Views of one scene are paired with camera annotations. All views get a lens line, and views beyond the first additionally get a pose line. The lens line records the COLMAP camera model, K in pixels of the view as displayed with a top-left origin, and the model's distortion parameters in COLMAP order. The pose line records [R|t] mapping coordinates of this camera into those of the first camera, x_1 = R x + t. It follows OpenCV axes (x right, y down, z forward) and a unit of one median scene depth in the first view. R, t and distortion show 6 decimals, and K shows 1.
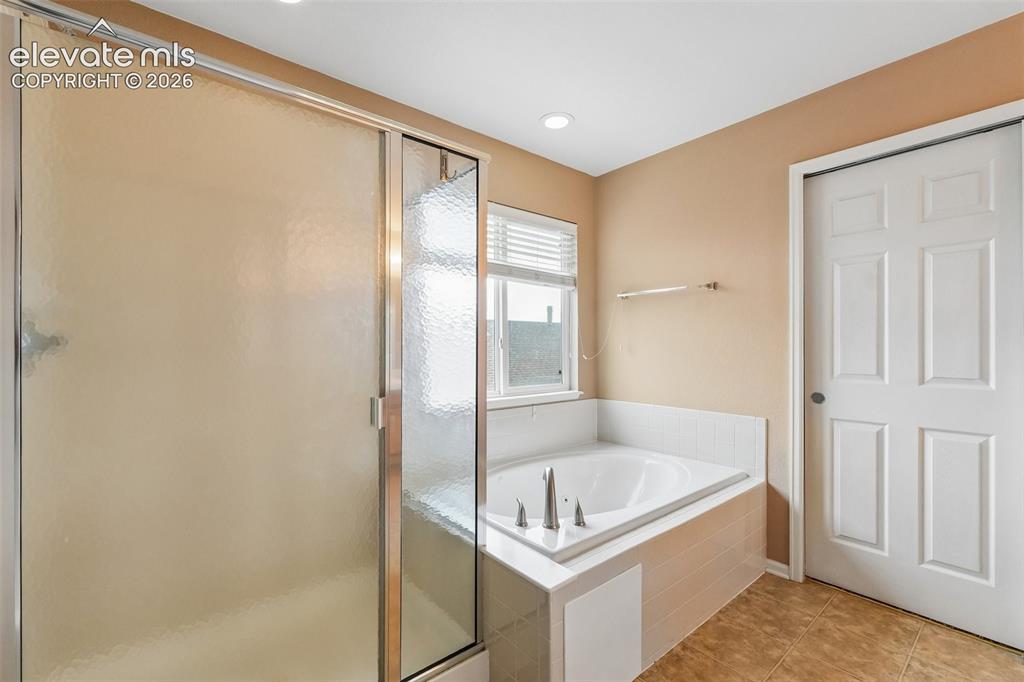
lens RADIAL K [[434.2, 0, 508.5], [0, 434.2, 345.8], [0, 0, 1]] dist [-0.002969, -0.000068]
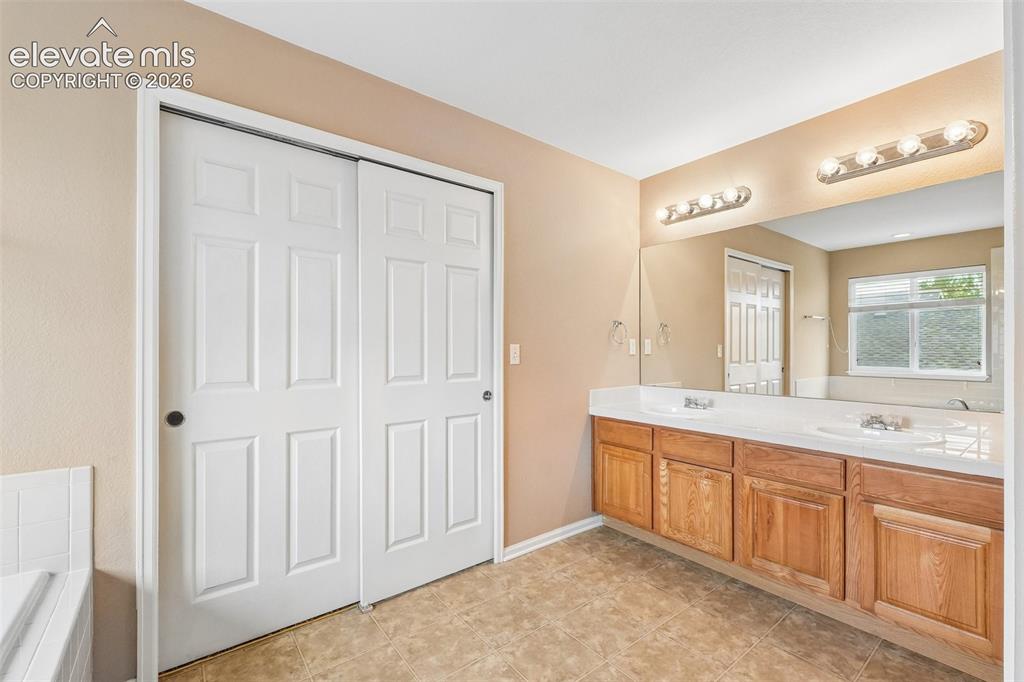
lens RADIAL K [[434.2, 0, 508.5], [0, 434.2, 345.8], [0, 0, 1]] dist [-0.002969, -0.000068]
pose [[0.024082, 0.003426, 0.999704, -0.004462], [-0.004322, 0.999985, -0.003322, -0.003204], [-0.999701, -0.004241, 0.024096, 0.461700]]
